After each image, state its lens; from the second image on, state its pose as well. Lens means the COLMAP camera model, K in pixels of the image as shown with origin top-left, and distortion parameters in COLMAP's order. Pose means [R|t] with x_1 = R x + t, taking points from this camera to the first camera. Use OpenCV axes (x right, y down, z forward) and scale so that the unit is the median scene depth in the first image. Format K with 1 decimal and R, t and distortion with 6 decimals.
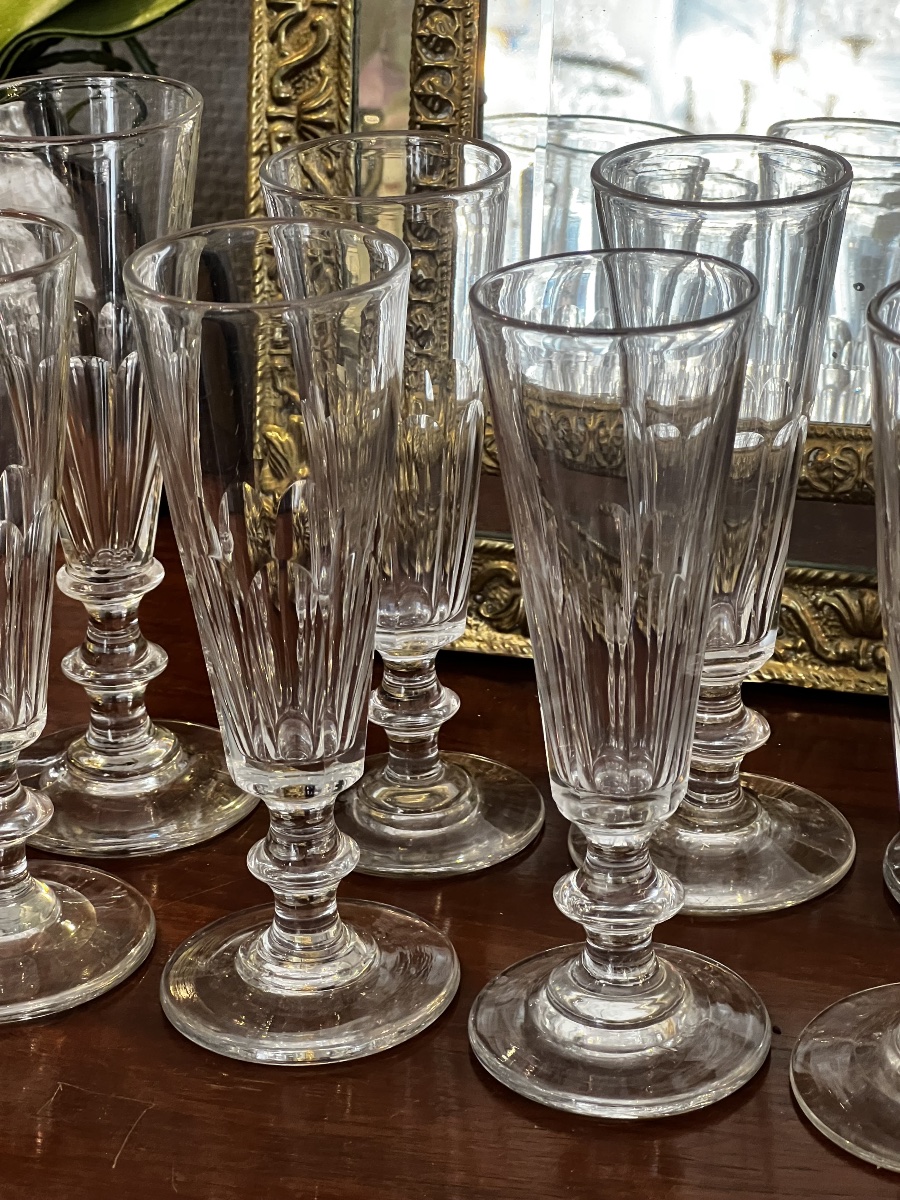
lens RADIAL K [[2744.9, 0, 450.0], [0, 2744.9, 600.0], [0, 0, 1]] dist [0.085436, 0.362887]
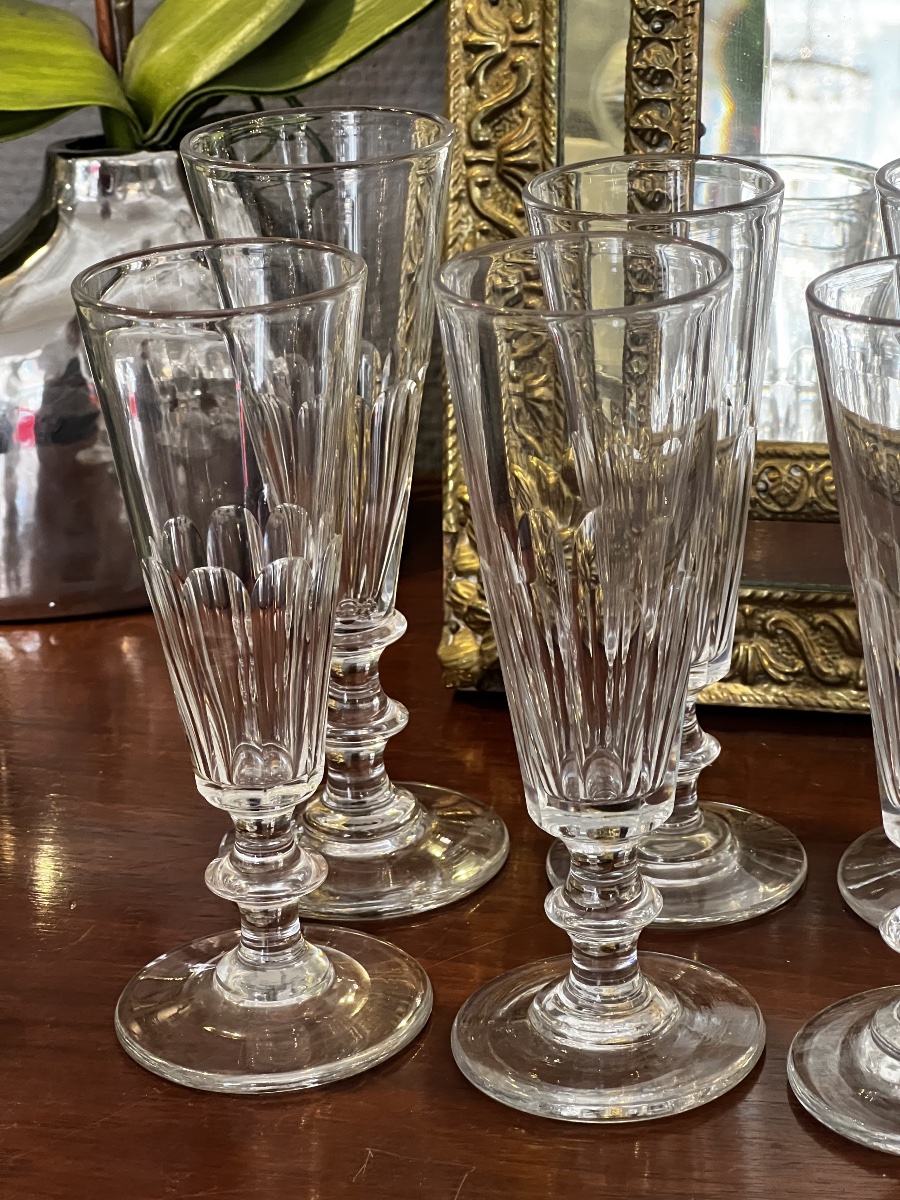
lens RADIAL K [[2727.3, 0, 450.0], [0, 2727.3, 600.0], [0, 0, 1]] dist [-0.228549, 5.206183]
pose [[0.999078, -0.033467, 0.026877, -0.109093], [0.034583, 0.998511, -0.042177, 0.021952], [-0.025425, 0.043067, 0.998749, 0.043936]]
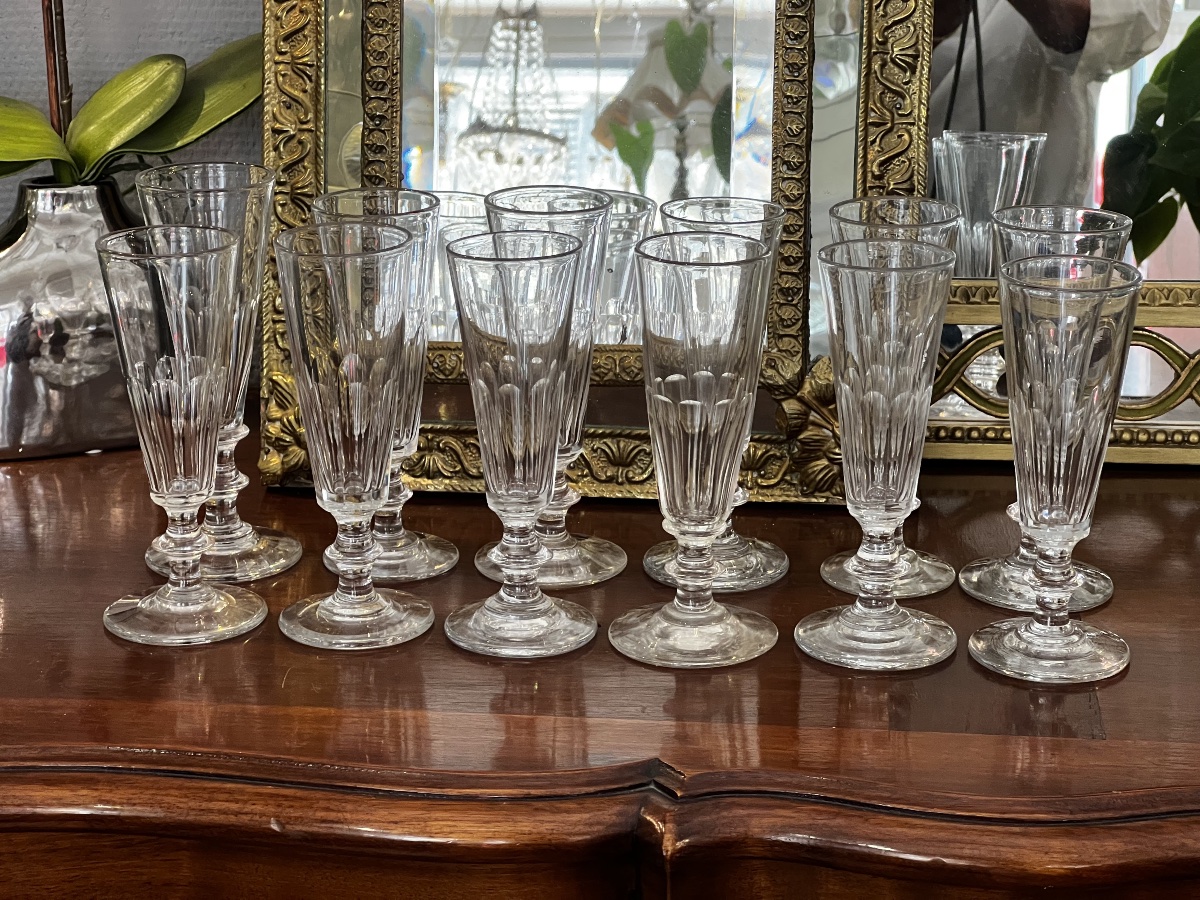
lens RADIAL K [[2727.3, 0, 600.0], [0, 2727.3, 450.0], [0, 0, 1]] dist [-0.228549, 5.206183]
pose [[0.982460, -0.034178, 0.183315, -0.197671], [0.055073, 0.992390, -0.110132, 0.206393], [-0.178155, 0.118296, 0.976866, -0.777620]]
